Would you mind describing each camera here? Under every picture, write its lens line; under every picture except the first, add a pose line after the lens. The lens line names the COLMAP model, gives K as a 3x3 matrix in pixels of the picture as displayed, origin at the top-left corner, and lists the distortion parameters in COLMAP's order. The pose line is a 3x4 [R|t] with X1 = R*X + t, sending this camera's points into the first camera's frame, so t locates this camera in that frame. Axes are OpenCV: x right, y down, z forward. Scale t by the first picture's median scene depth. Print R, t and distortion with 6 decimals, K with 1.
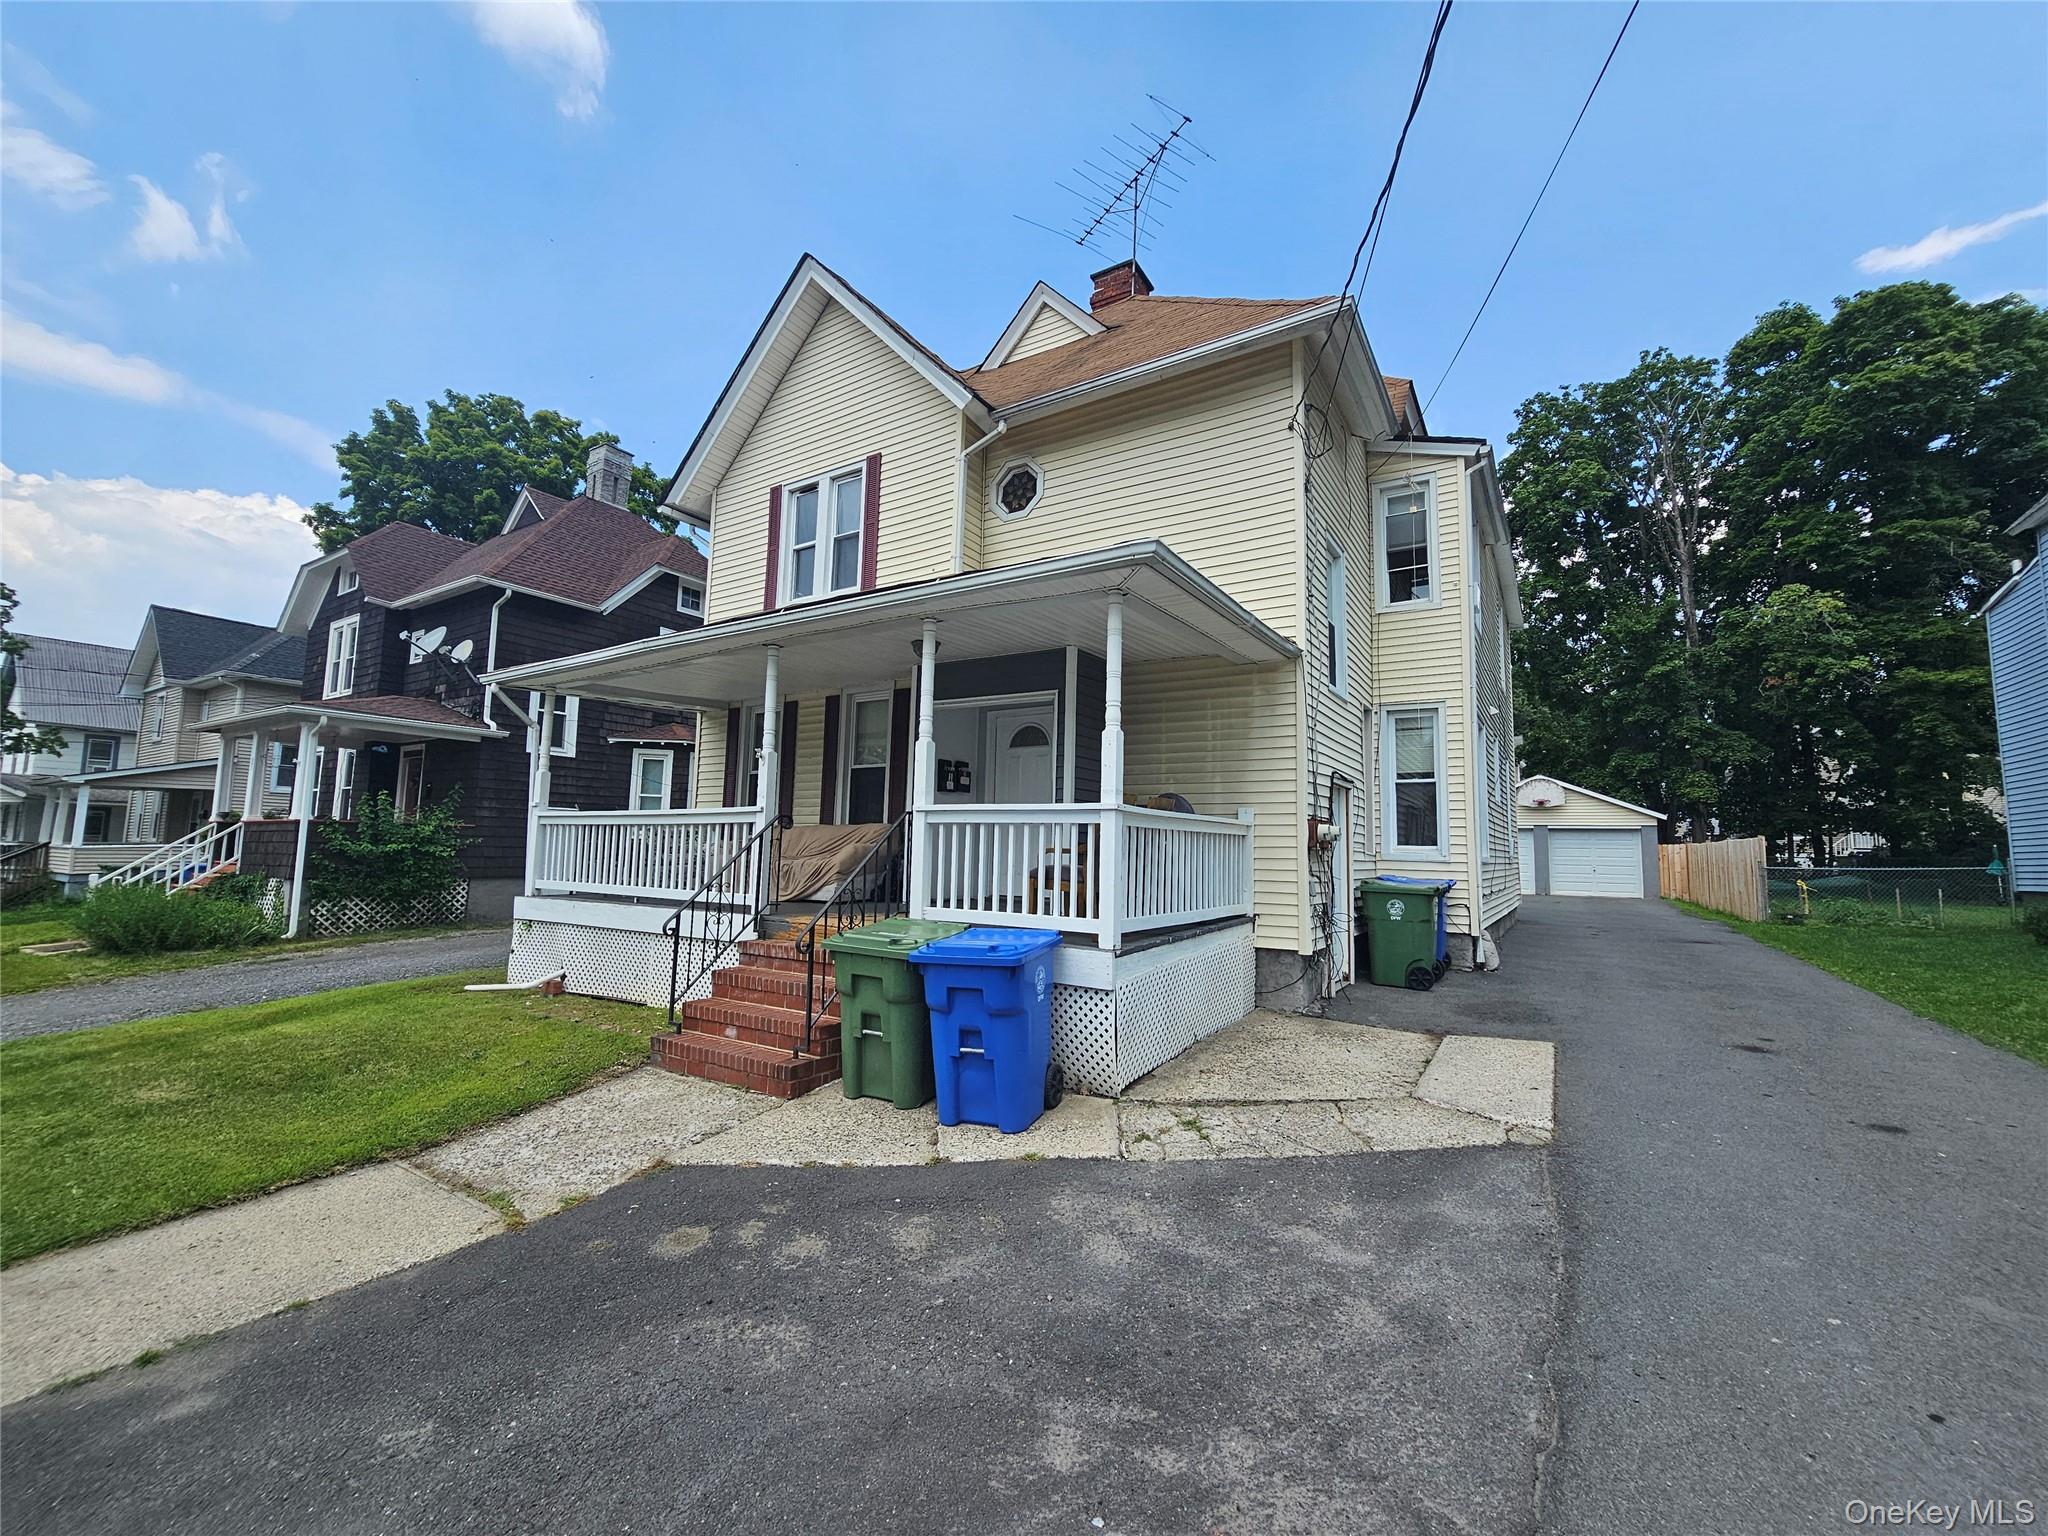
lens RADIAL K [[834.8, 0, 1032.9], [0, 834.8, 765.5], [0, 0, 1]] dist [-0.004144, 0.001503]
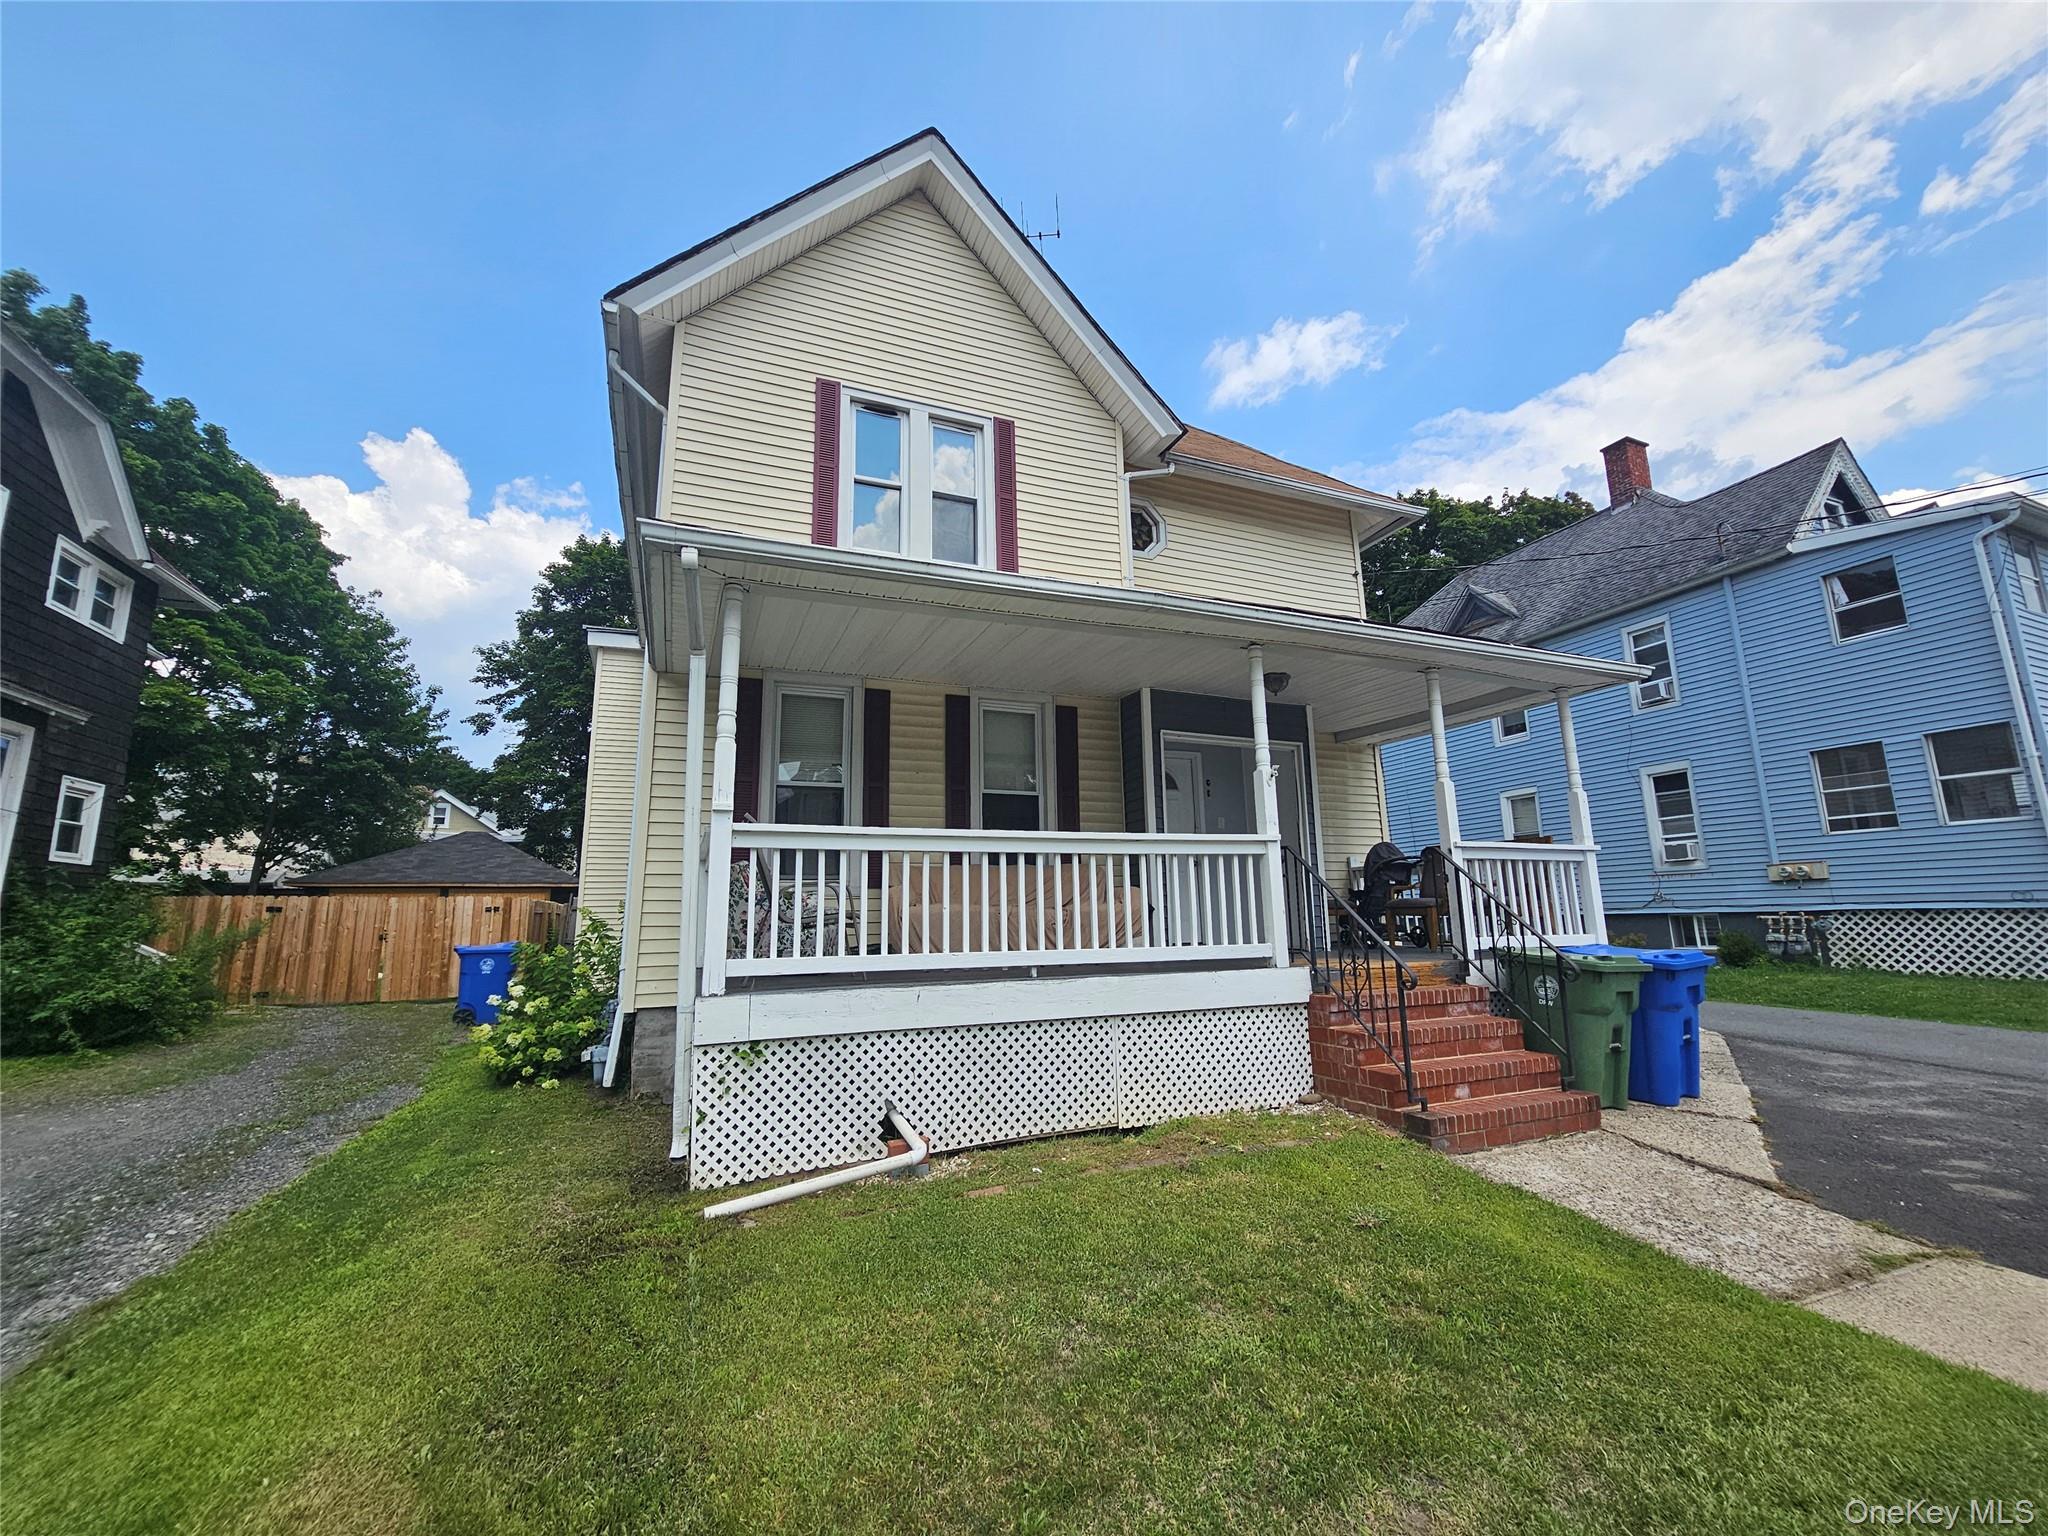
lens RADIAL K [[834.8, 0, 1027.4], [0, 834.8, 761.0], [0, 0, 1]] dist [-0.004144, 0.001503]
pose [[0.578827, 0.122513, 0.806194, -0.797278], [-0.057283, 0.992316, -0.109670, 0.055953], [-0.813436, 0.017299, 0.581398, 0.495619]]
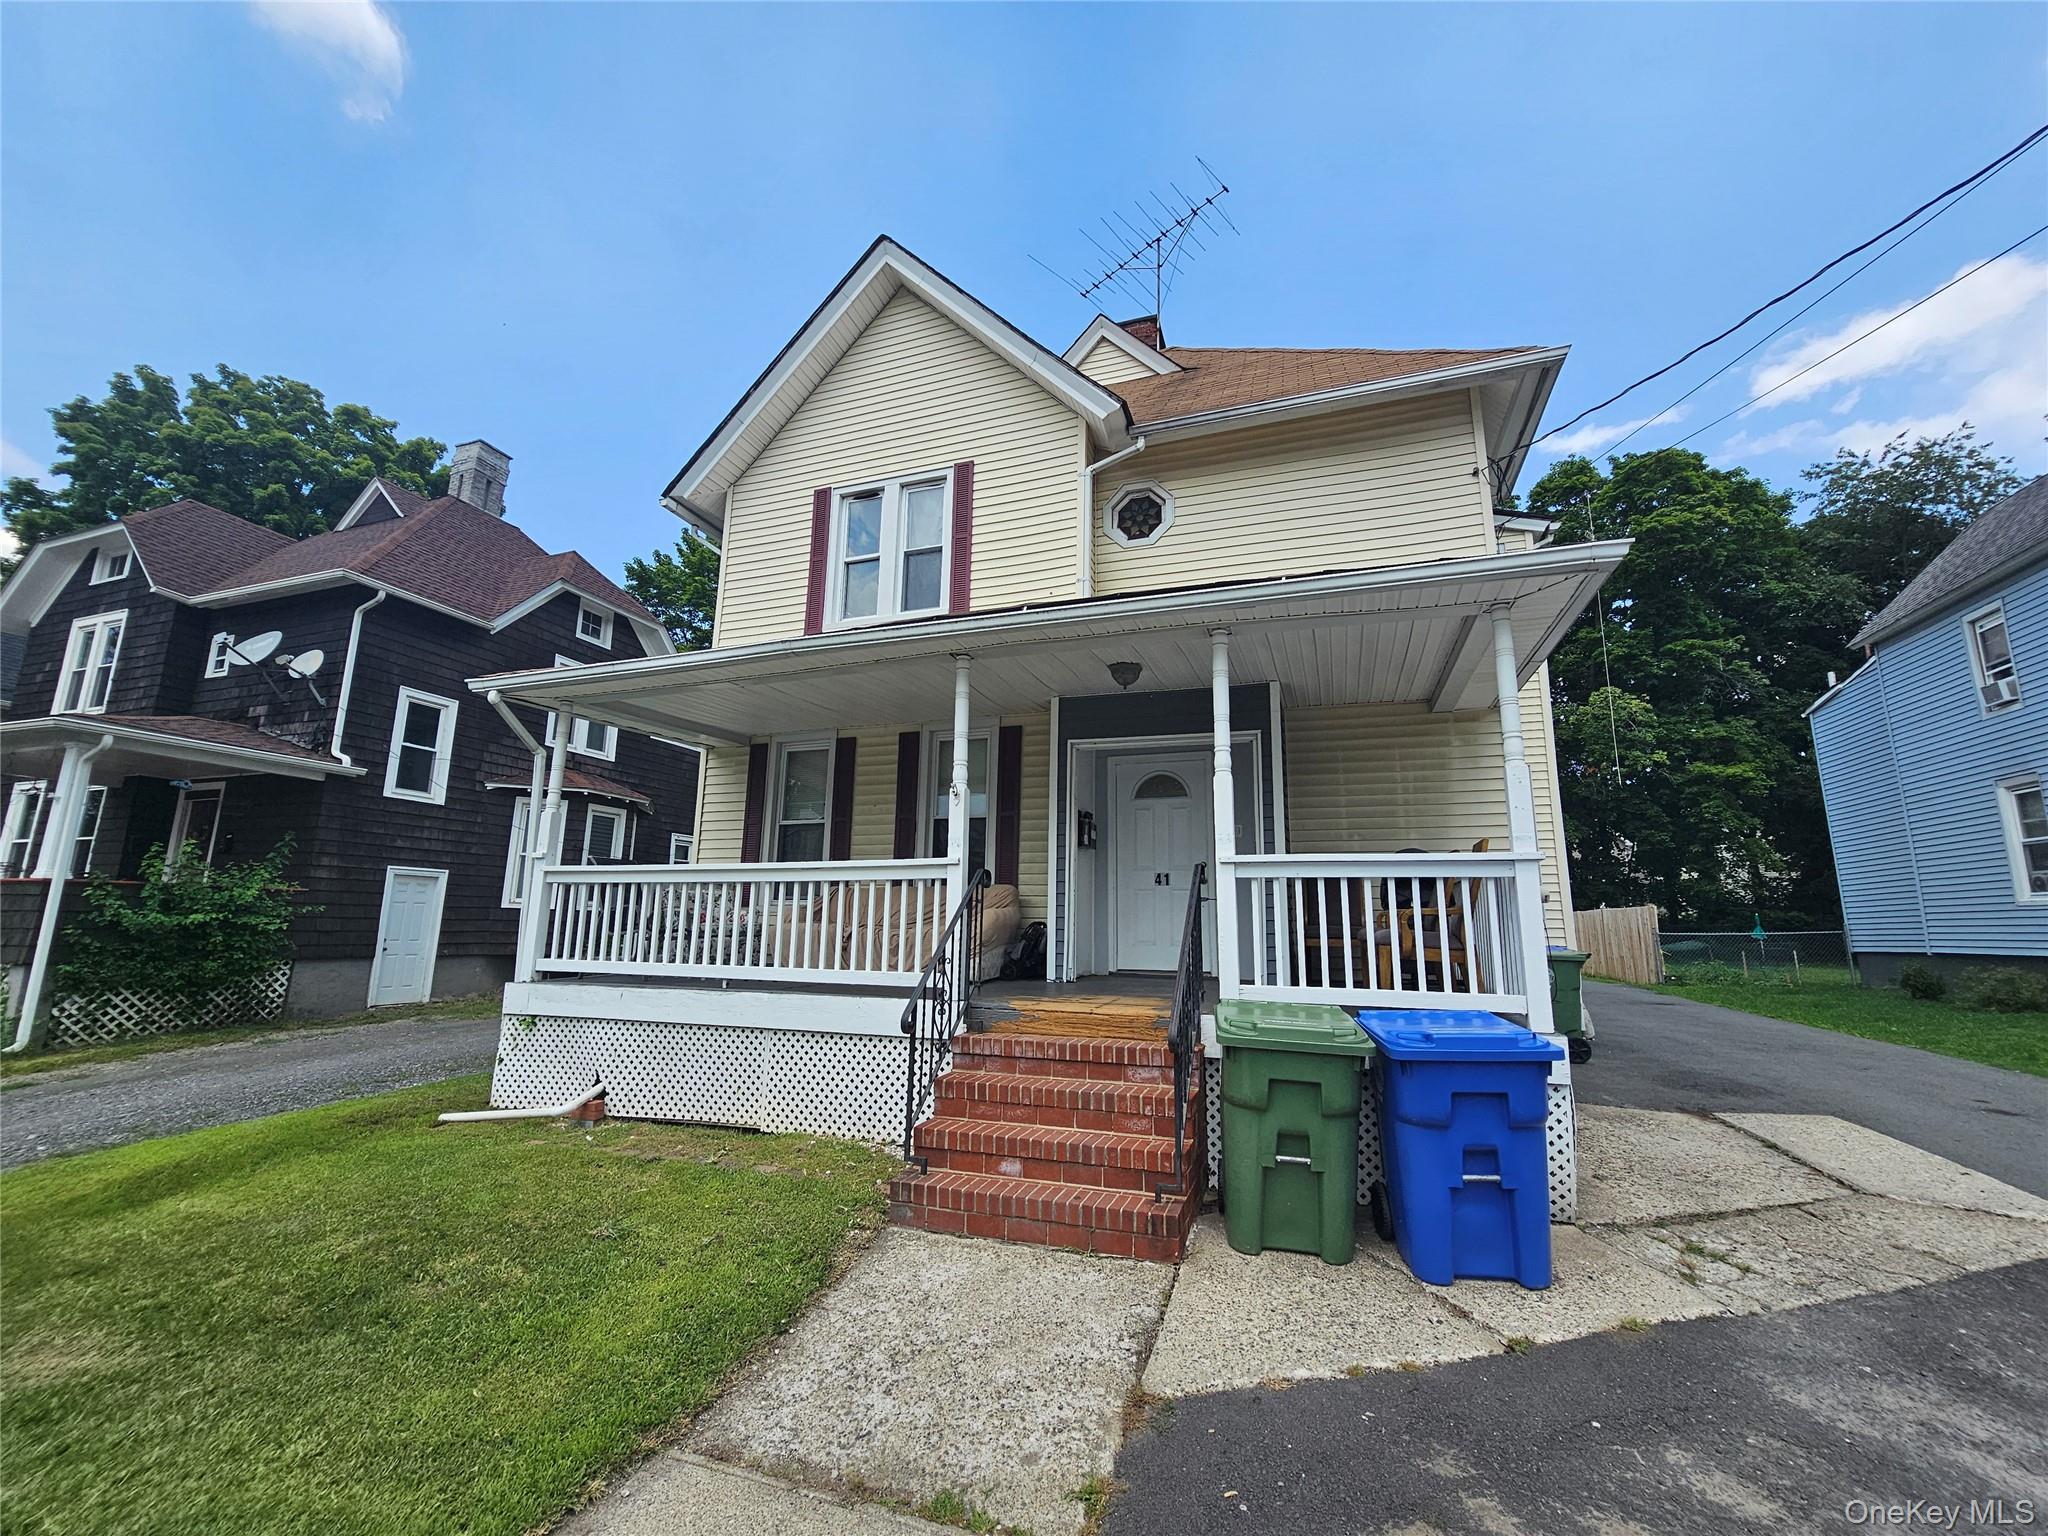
lens RADIAL K [[834.8, 0, 1033.1], [0, 834.8, 765.8], [0, 0, 1]] dist [-0.004144, 0.001503]
pose [[0.974085, 0.037746, 0.223012, -0.299448], [-0.018450, 0.995951, -0.087980, 0.021471], [-0.225430, 0.081586, 0.970837, 0.154517]]
